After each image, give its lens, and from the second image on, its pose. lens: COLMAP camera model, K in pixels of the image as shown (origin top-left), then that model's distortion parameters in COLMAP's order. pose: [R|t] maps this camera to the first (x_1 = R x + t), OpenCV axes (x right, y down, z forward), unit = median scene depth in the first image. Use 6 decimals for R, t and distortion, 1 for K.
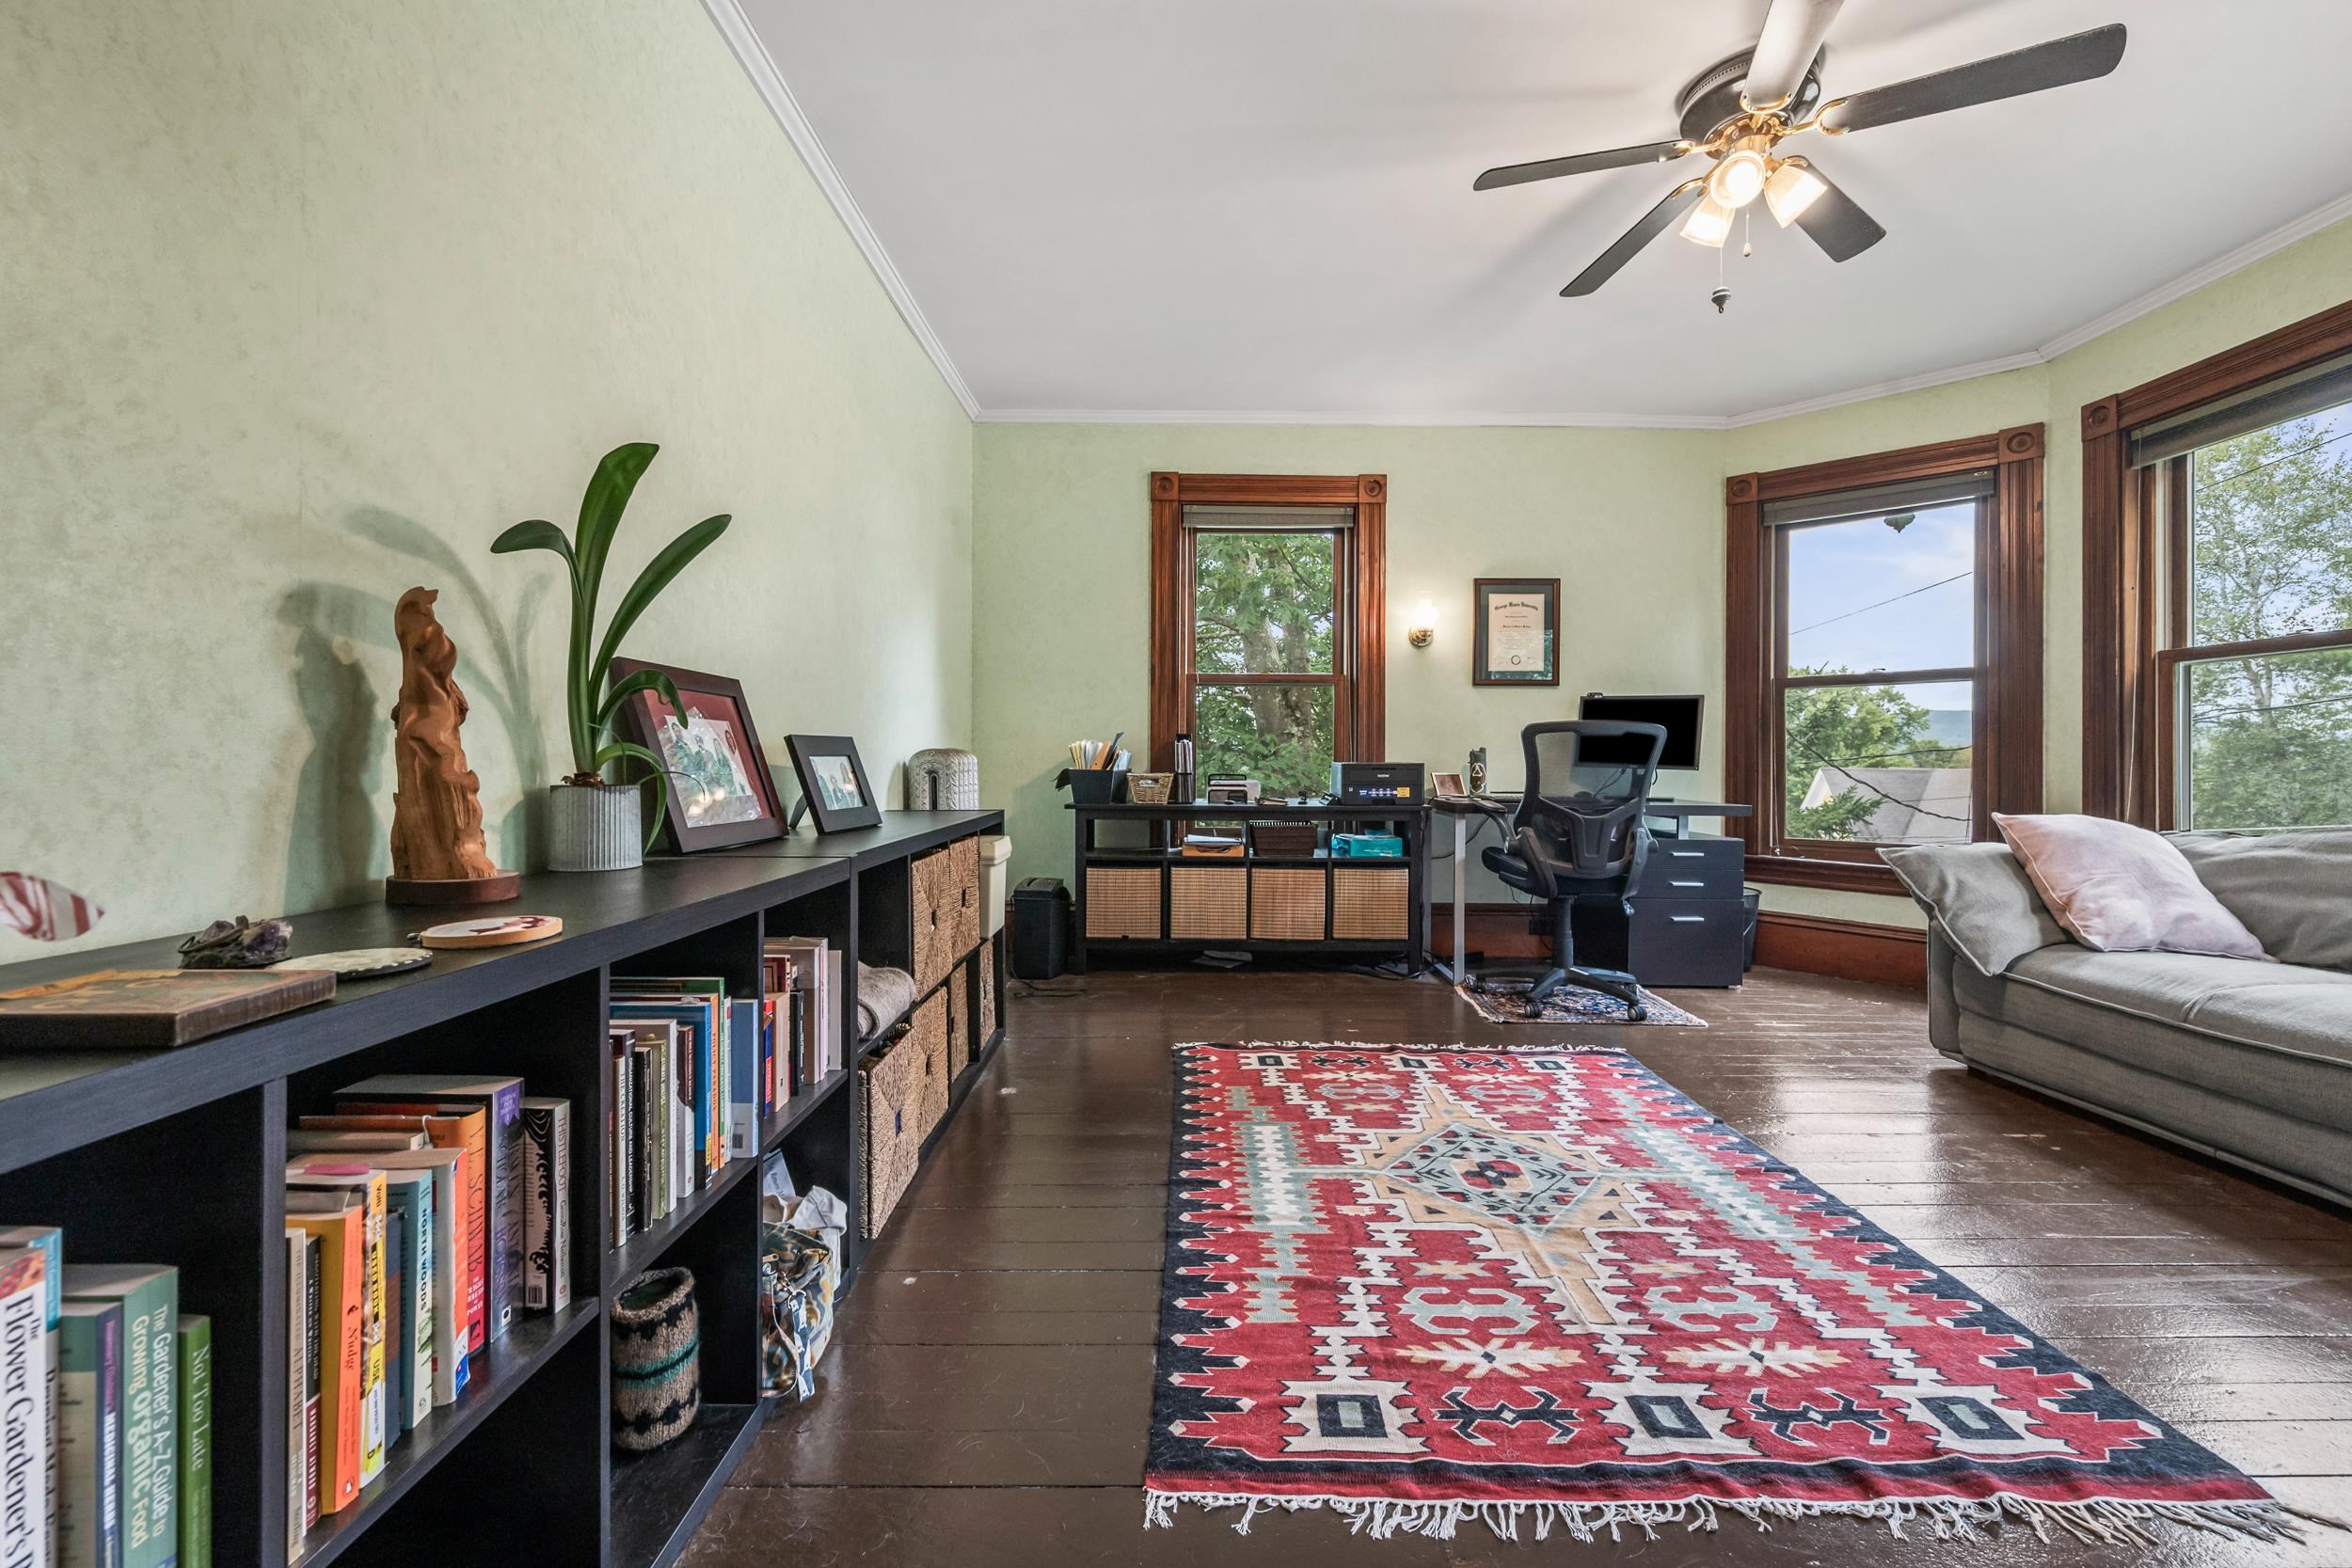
lens RADIAL K [[954.6, 0, 1181.2], [0, 954.6, 768.6], [0, 0, 1]] dist [-0.001264, -0.000102]
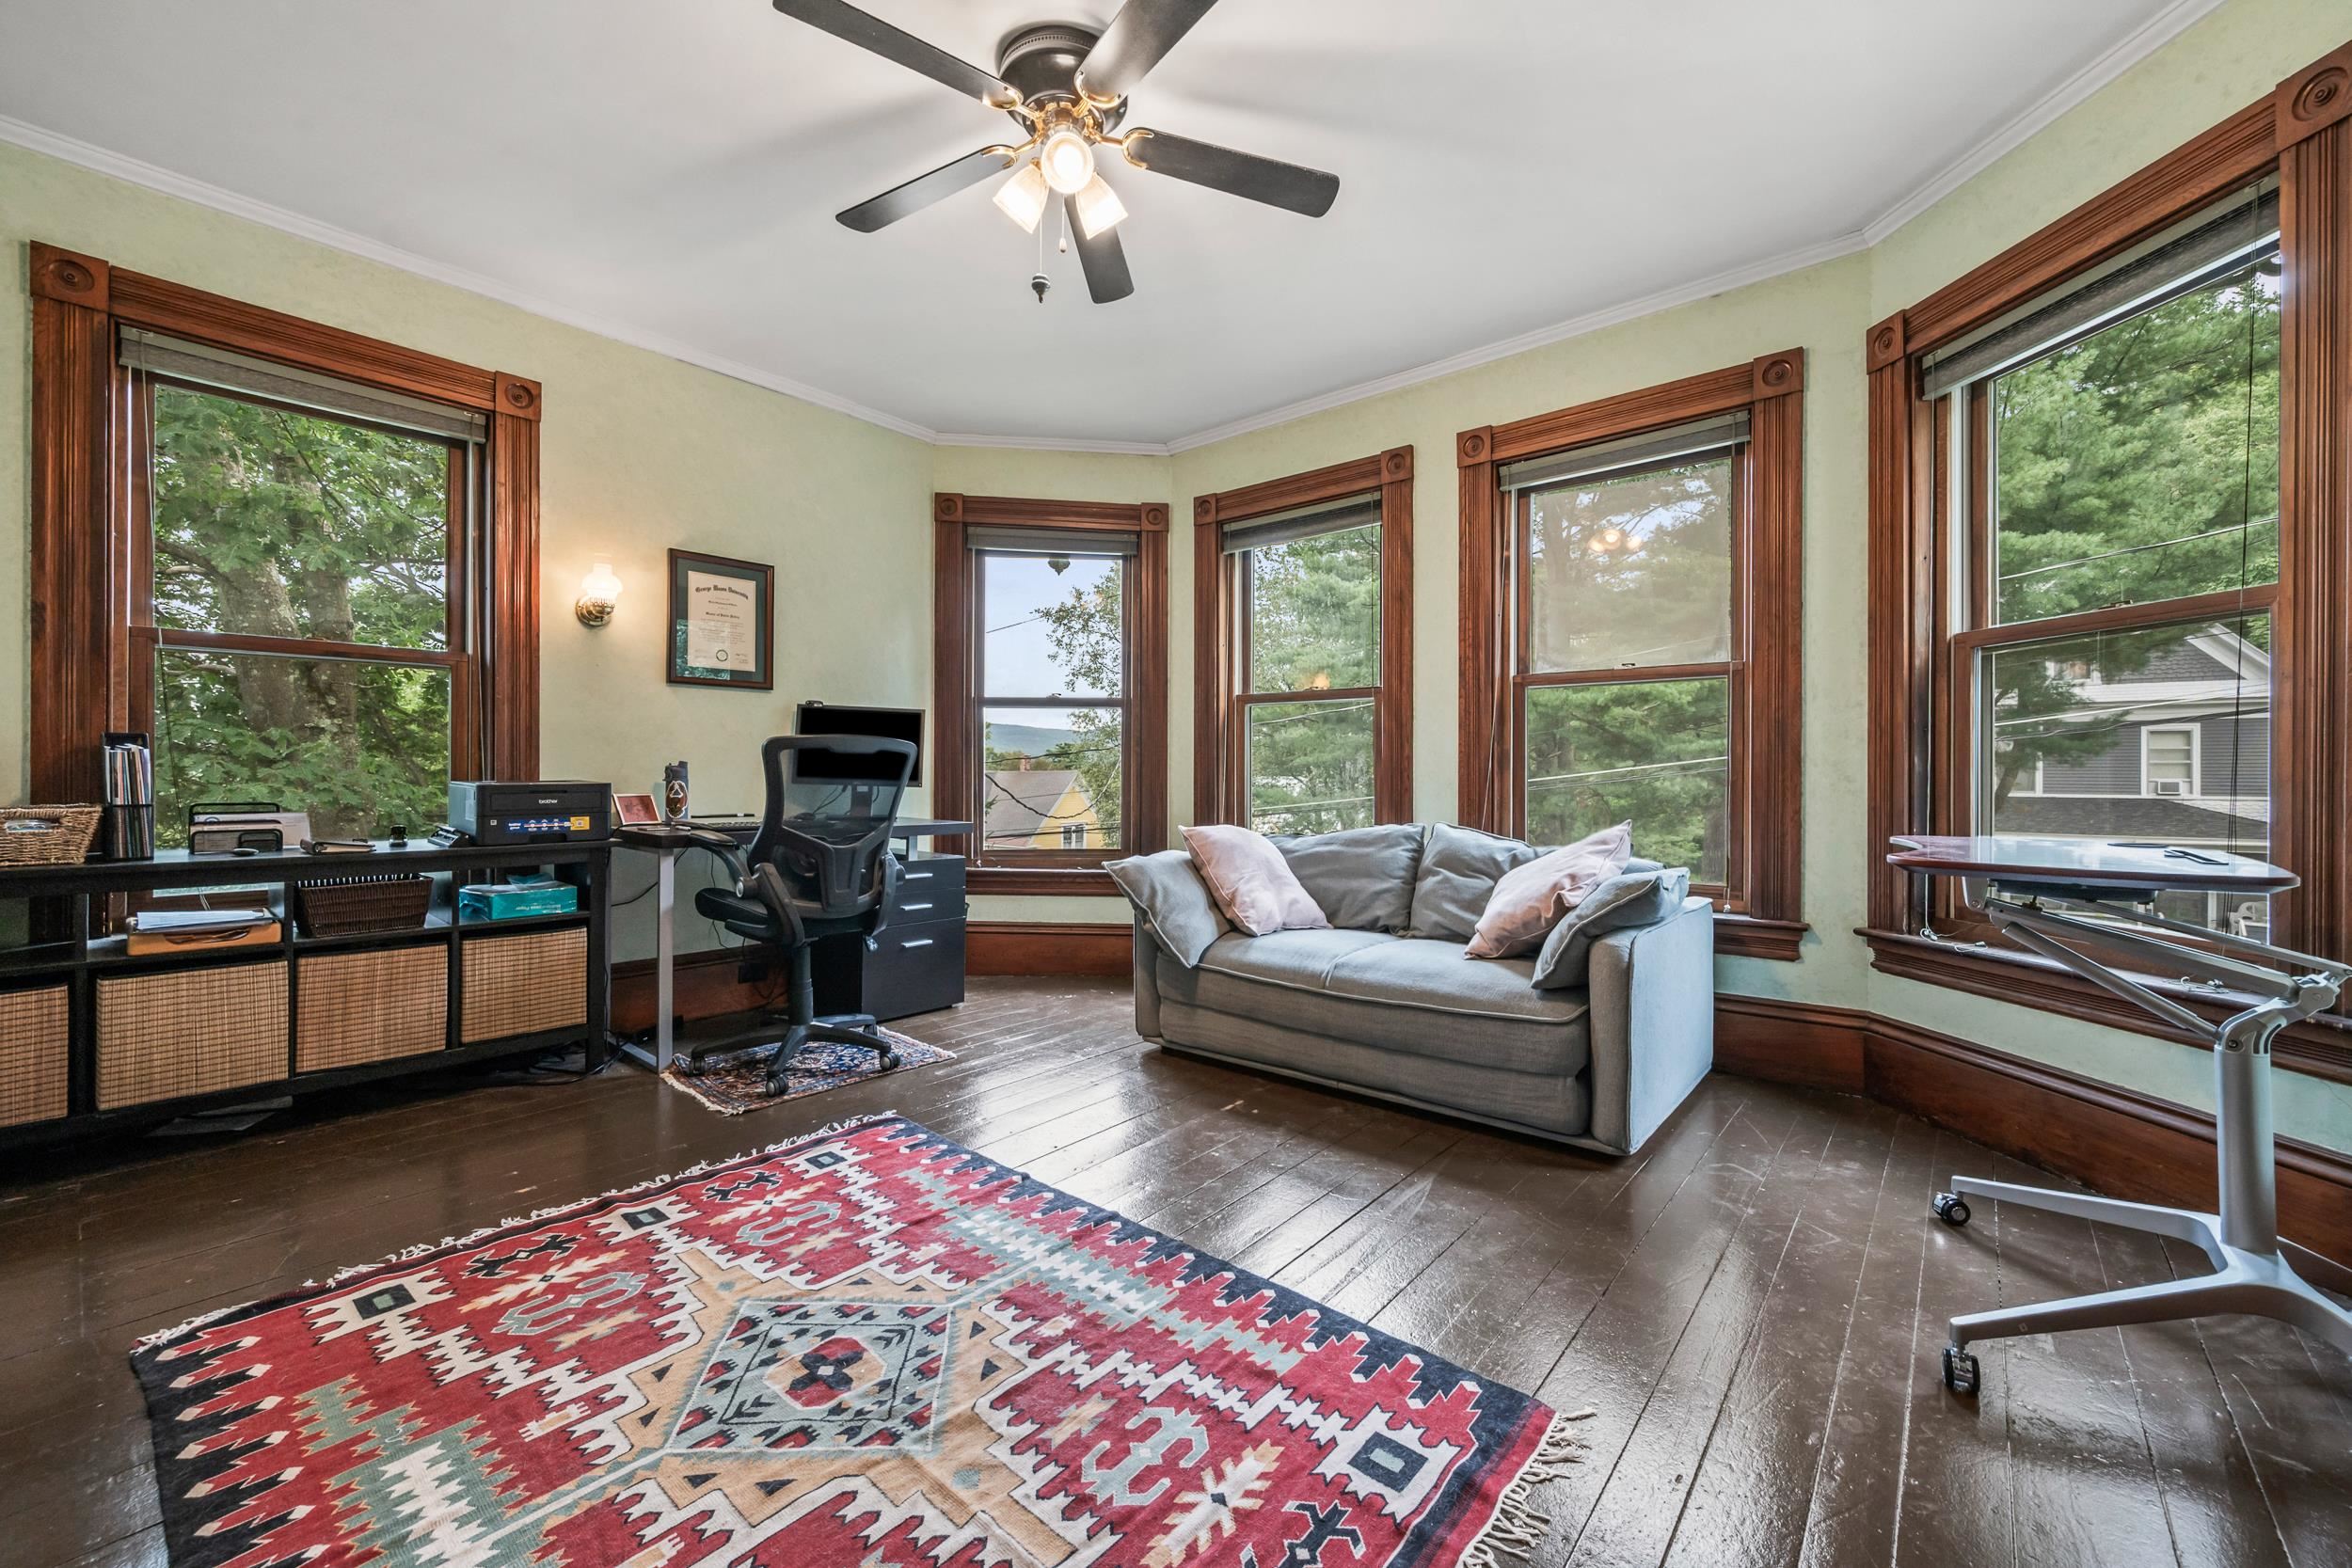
lens RADIAL K [[941.2, 0, 1168.8], [0, 941.2, 772.7], [0, 0, 1]] dist [0.000939, -0.000695]
pose [[0.642710, -0.003844, 0.766100, -0.039294], [-0.000151, 0.999987, 0.005145, -0.023732], [-0.766109, -0.003422, 0.642701, 0.255218]]
